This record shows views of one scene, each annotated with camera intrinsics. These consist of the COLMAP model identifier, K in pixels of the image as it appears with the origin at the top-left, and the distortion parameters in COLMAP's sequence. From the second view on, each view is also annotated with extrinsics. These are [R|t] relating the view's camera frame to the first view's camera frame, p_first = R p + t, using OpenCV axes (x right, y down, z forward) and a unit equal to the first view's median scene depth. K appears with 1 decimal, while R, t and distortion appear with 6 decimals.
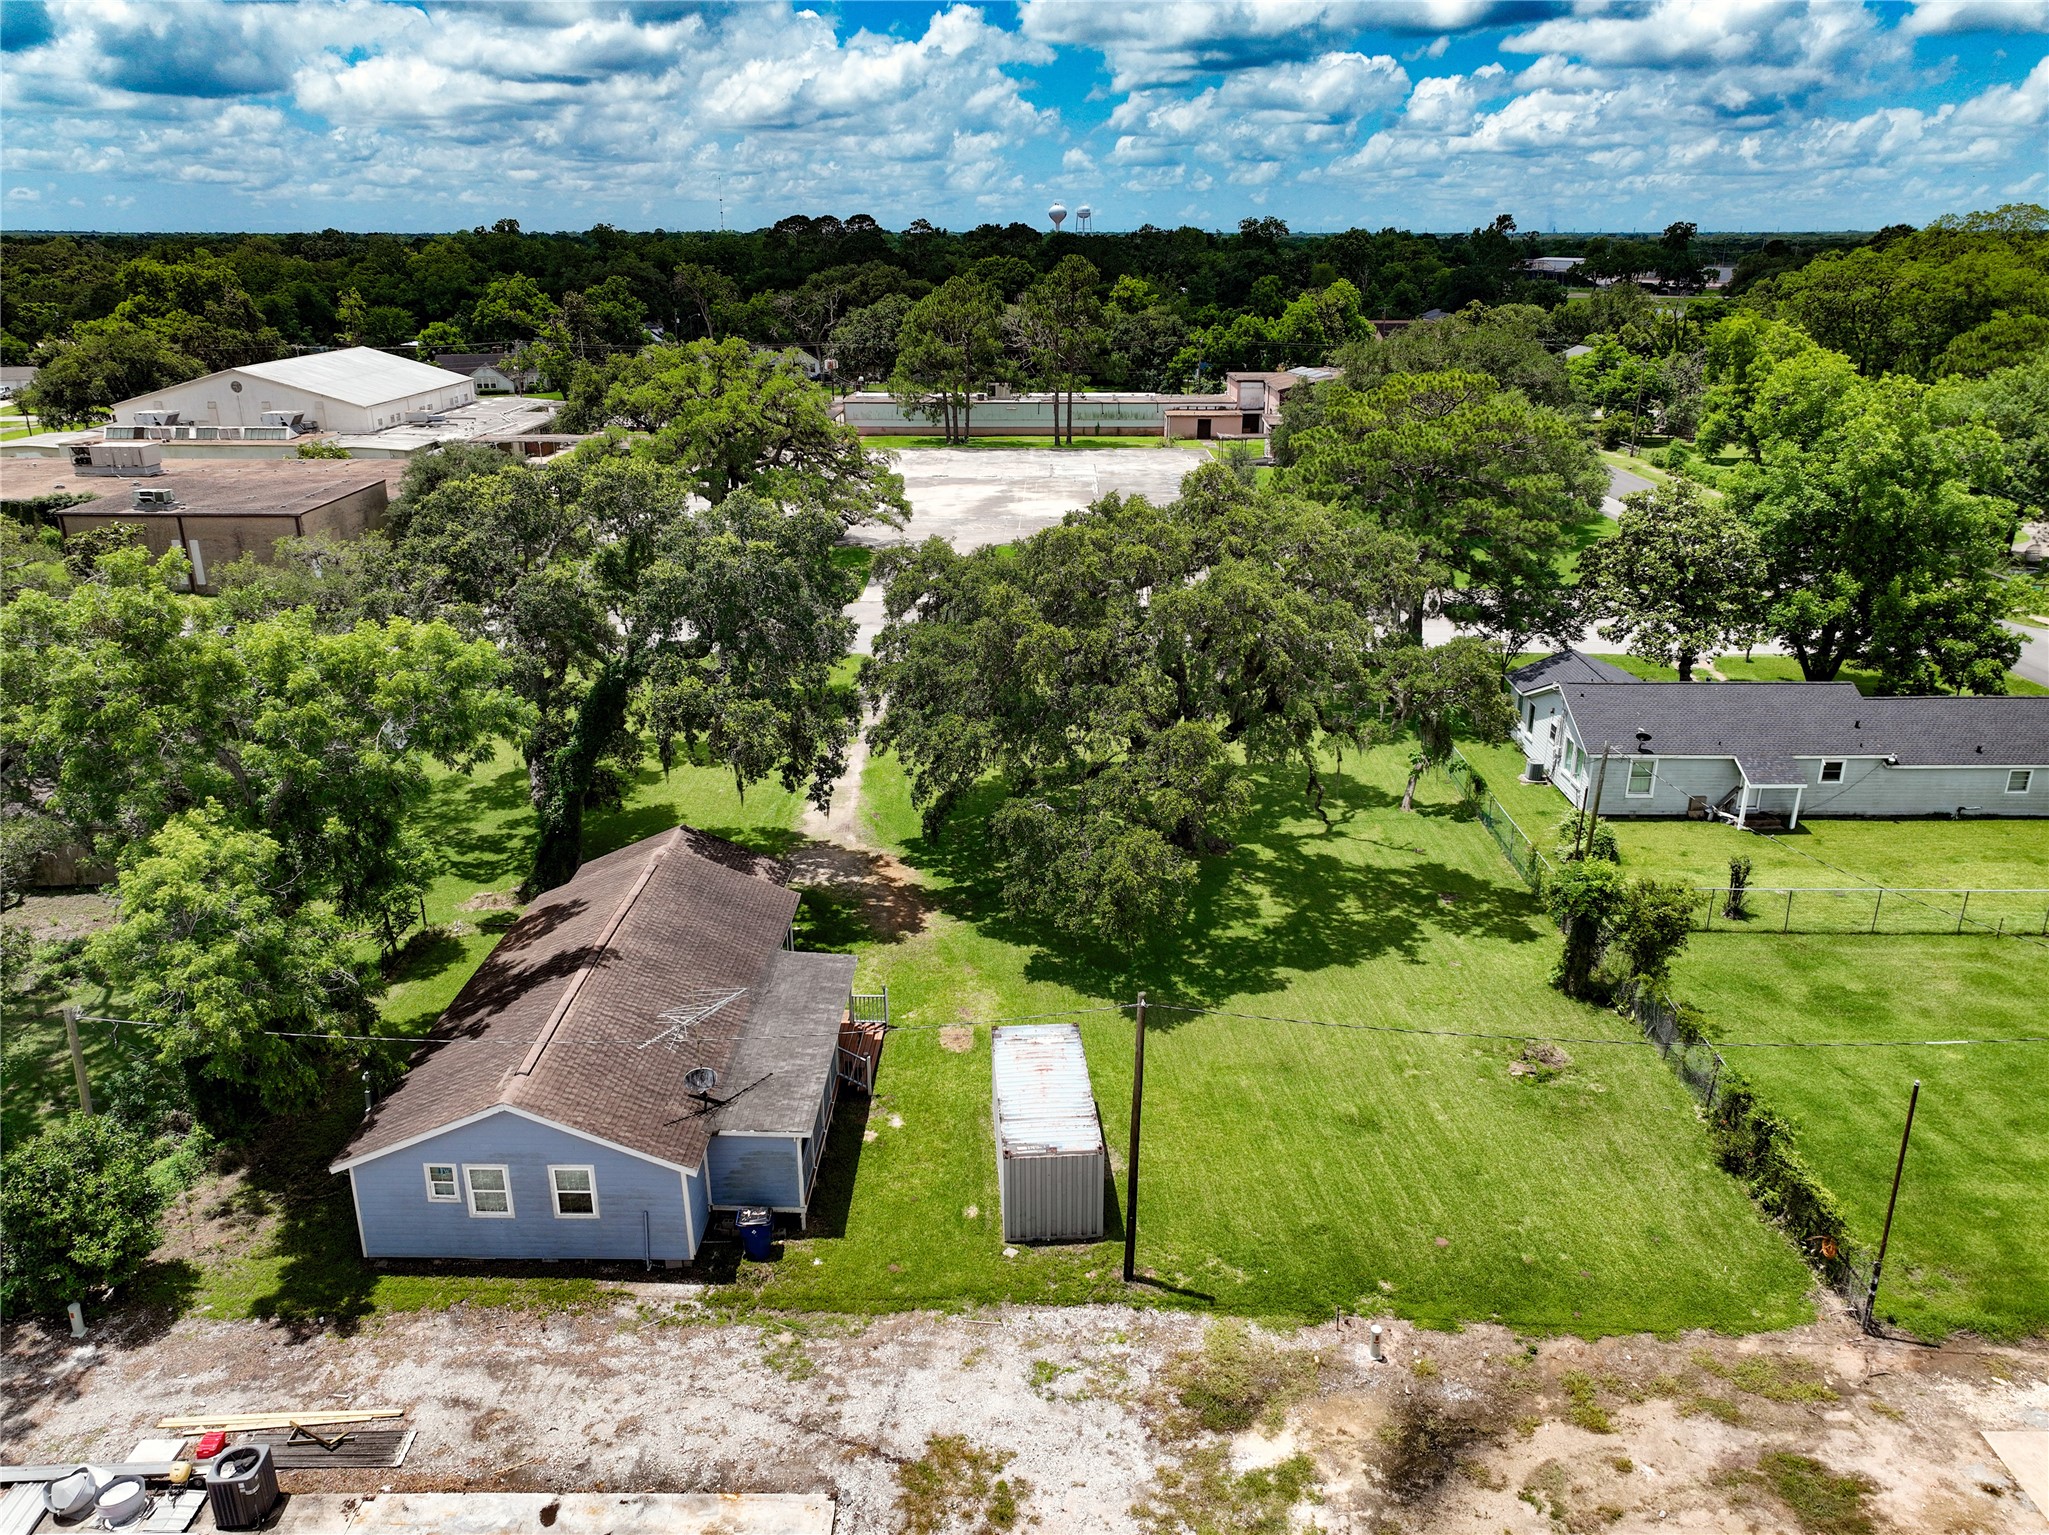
lens RADIAL K [[1469.1, 0, 1024.5], [0, 1469.1, 767.5], [0, 0, 1]] dist [-0.000908, 0.007591]
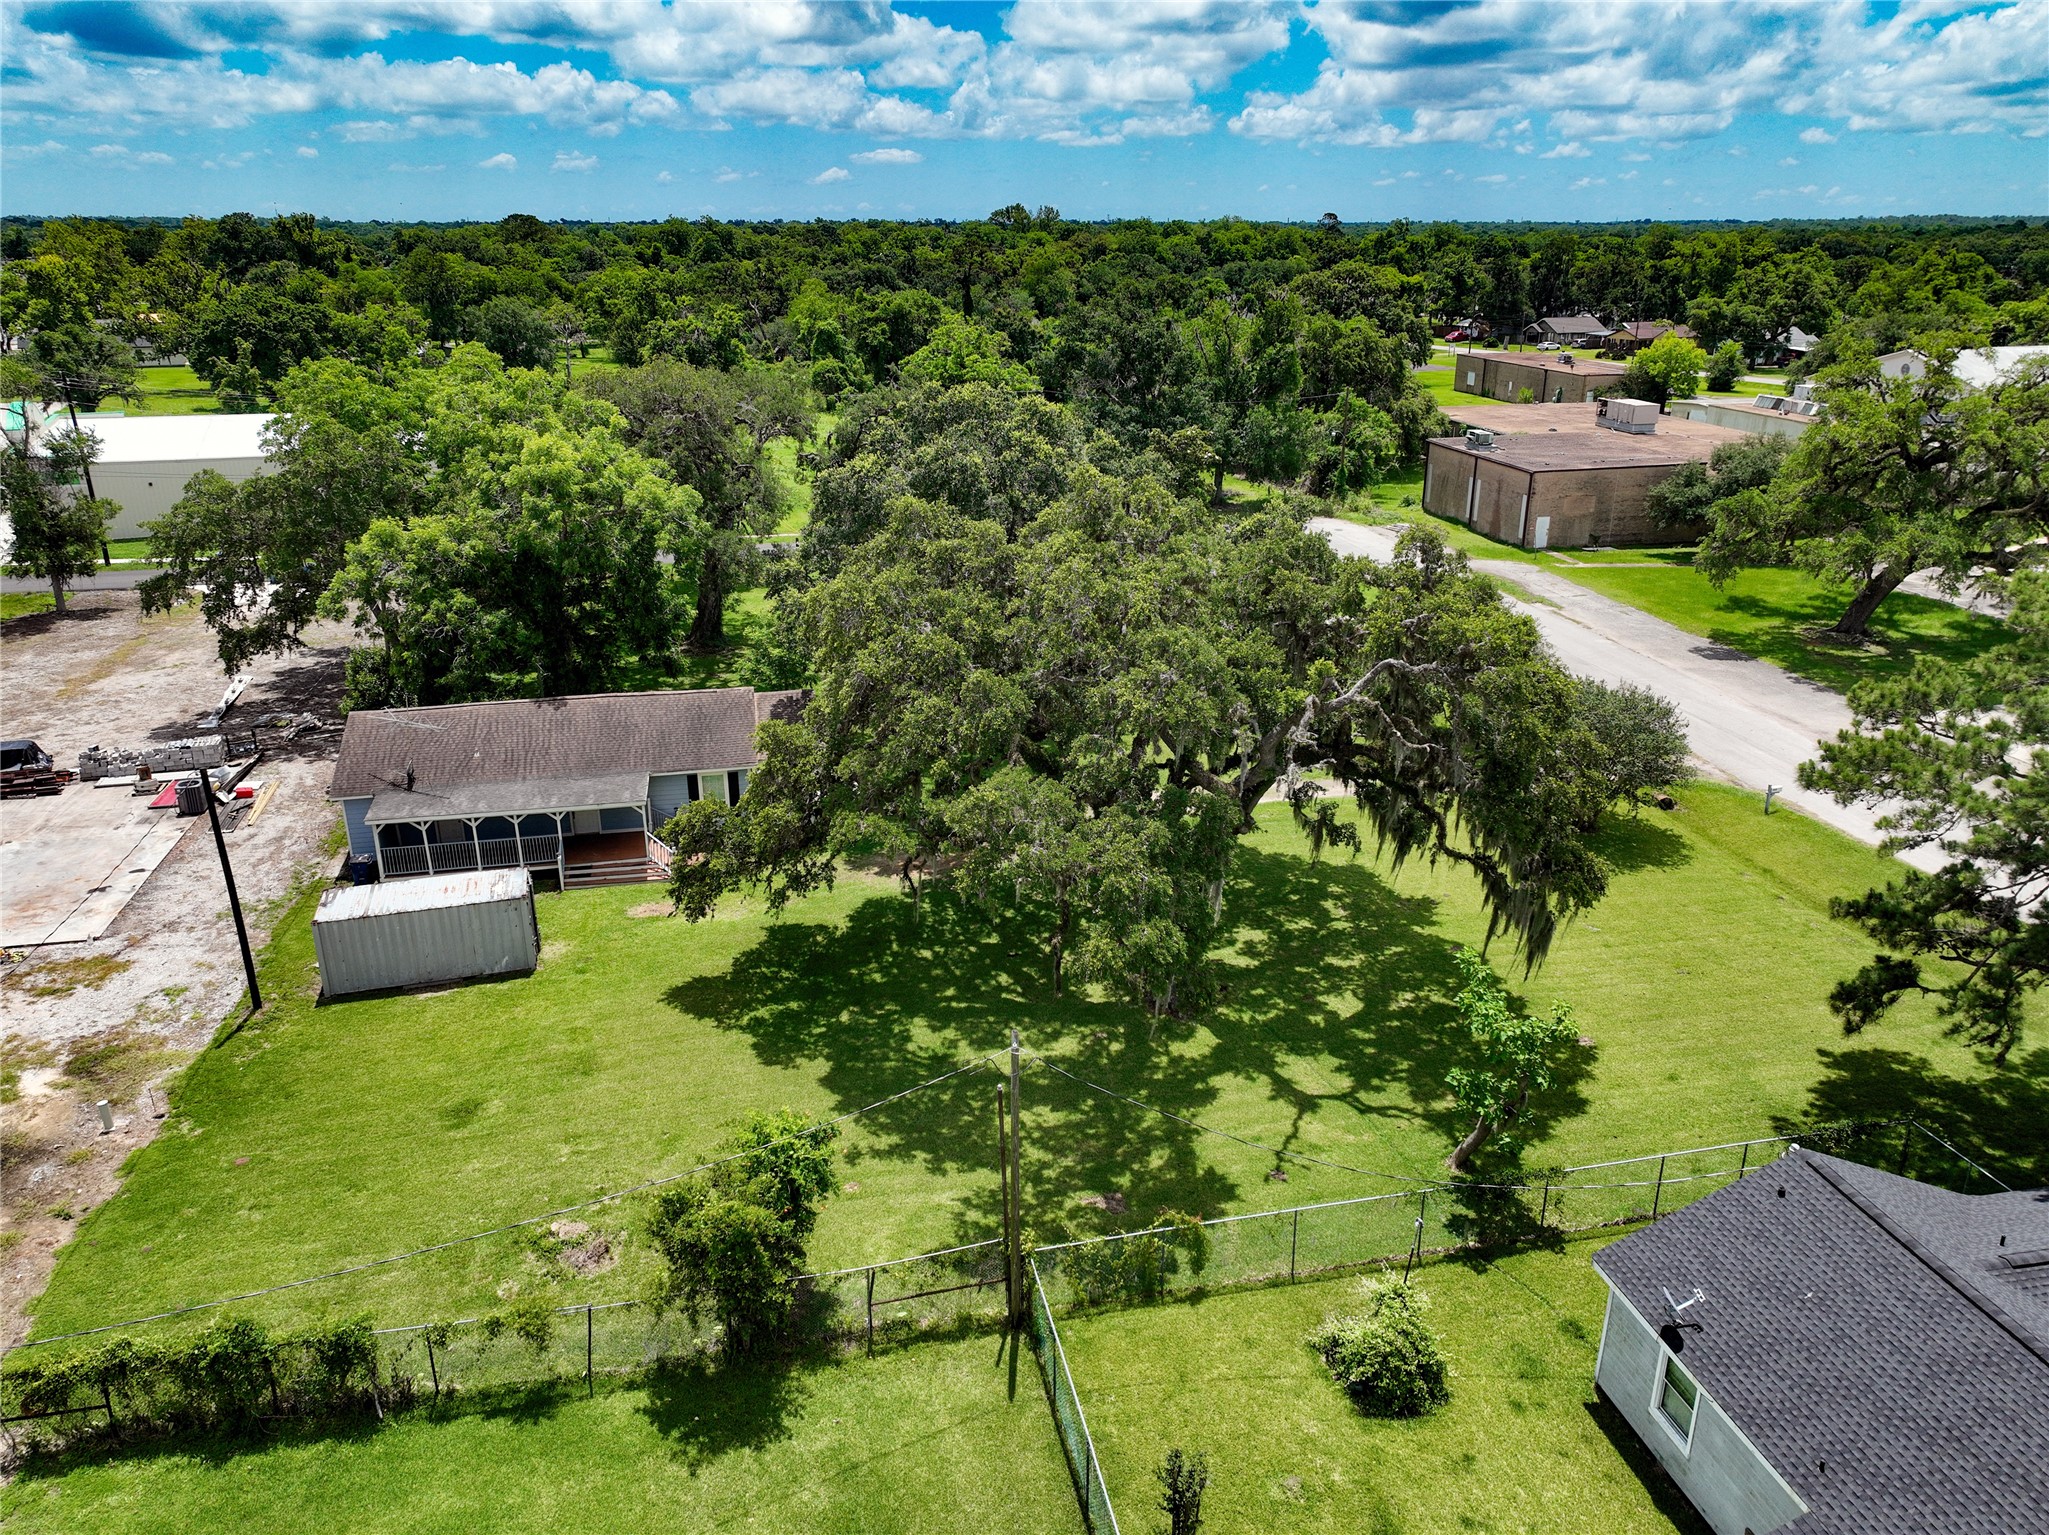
lens RADIAL K [[1469.1, 0, 1024.5], [0, 1469.1, 767.5], [0, 0, 1]] dist [-0.000908, 0.007591]
pose [[0.218172, 0.339508, -0.914951, 0.768748], [-0.335751, 0.906417, 0.256280, -0.223552], [0.916336, 0.251283, 0.311745, 0.695824]]
